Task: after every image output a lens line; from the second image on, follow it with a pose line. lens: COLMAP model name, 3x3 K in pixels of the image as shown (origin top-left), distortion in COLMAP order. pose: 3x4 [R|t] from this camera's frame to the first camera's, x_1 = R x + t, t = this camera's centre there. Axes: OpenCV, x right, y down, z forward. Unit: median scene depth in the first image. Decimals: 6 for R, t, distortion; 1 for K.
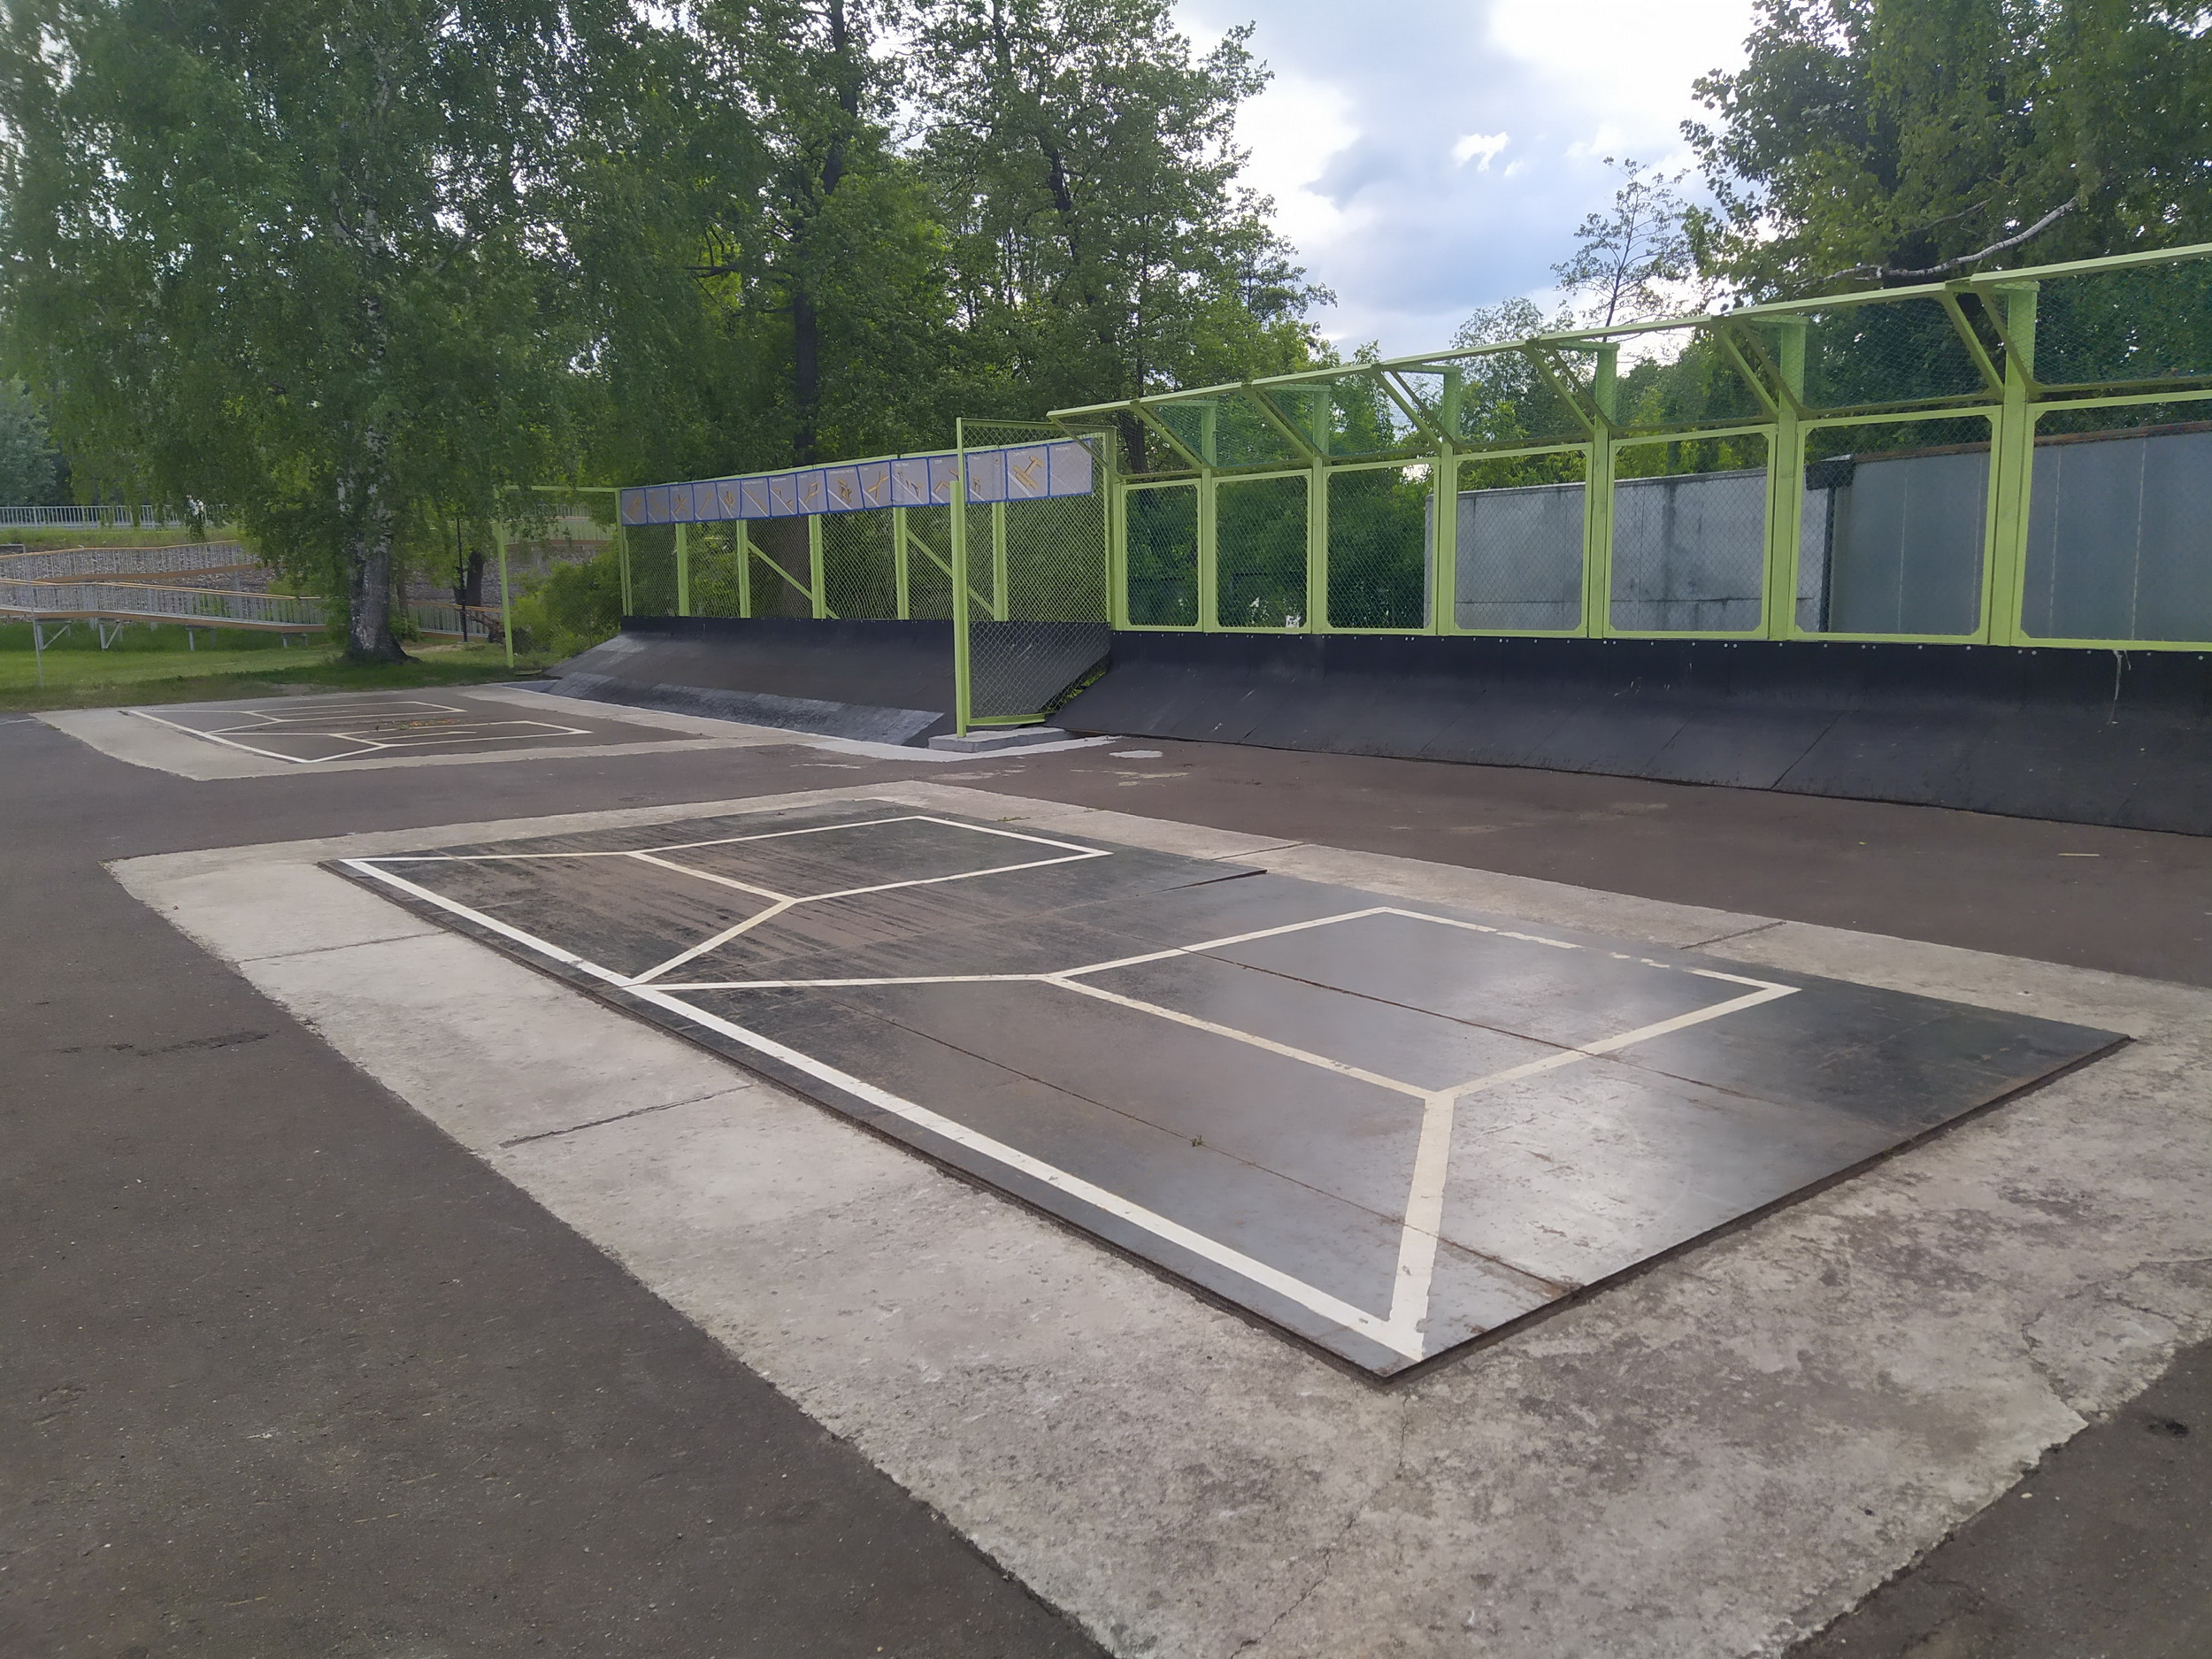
lens RADIAL K [[1664.8, 0, 1107.0], [0, 1664.8, 830.5], [0, 0, 1]] dist [-0.004554, -0.000035]
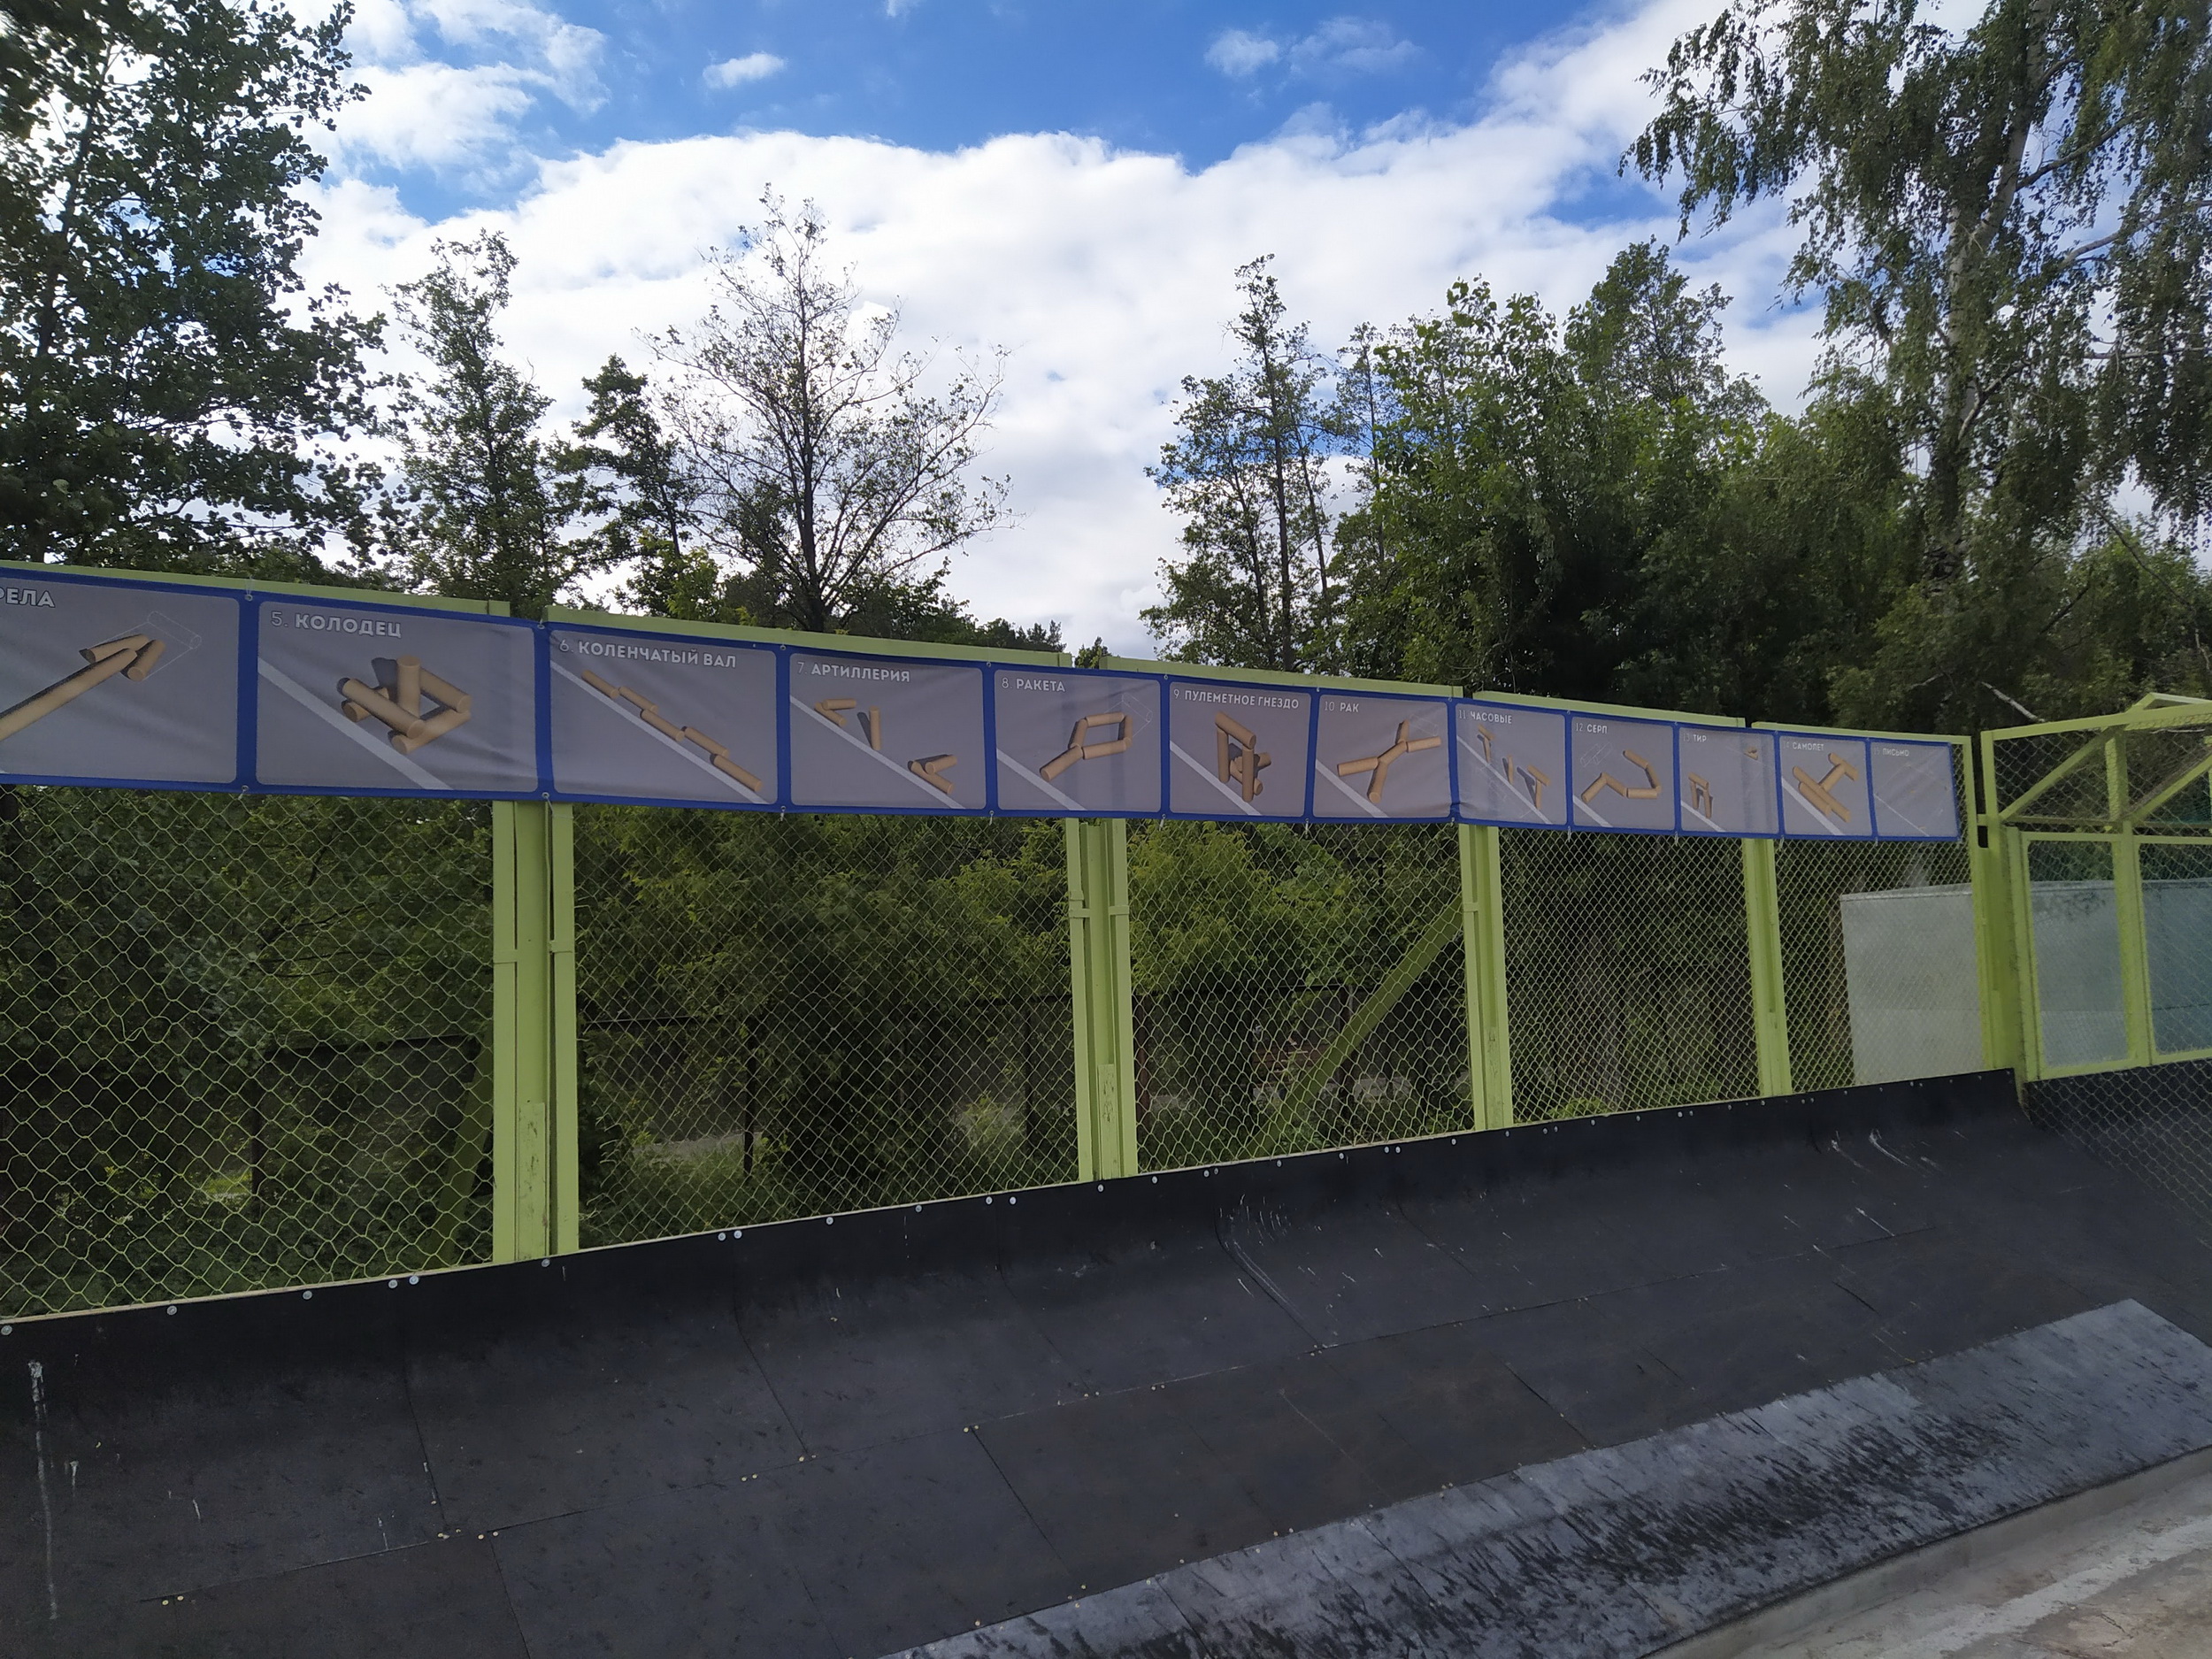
lens RADIAL K [[1664.8, 0, 1106.1], [0, 1664.8, 827.7], [0, 0, 1]] dist [-0.004554, -0.000035]
pose [[0.166044, 0.068638, 0.983727, -0.507869], [0.146068, 0.984858, -0.093372, -0.172913], [-0.975240, 0.159195, 0.153504, 1.035636]]
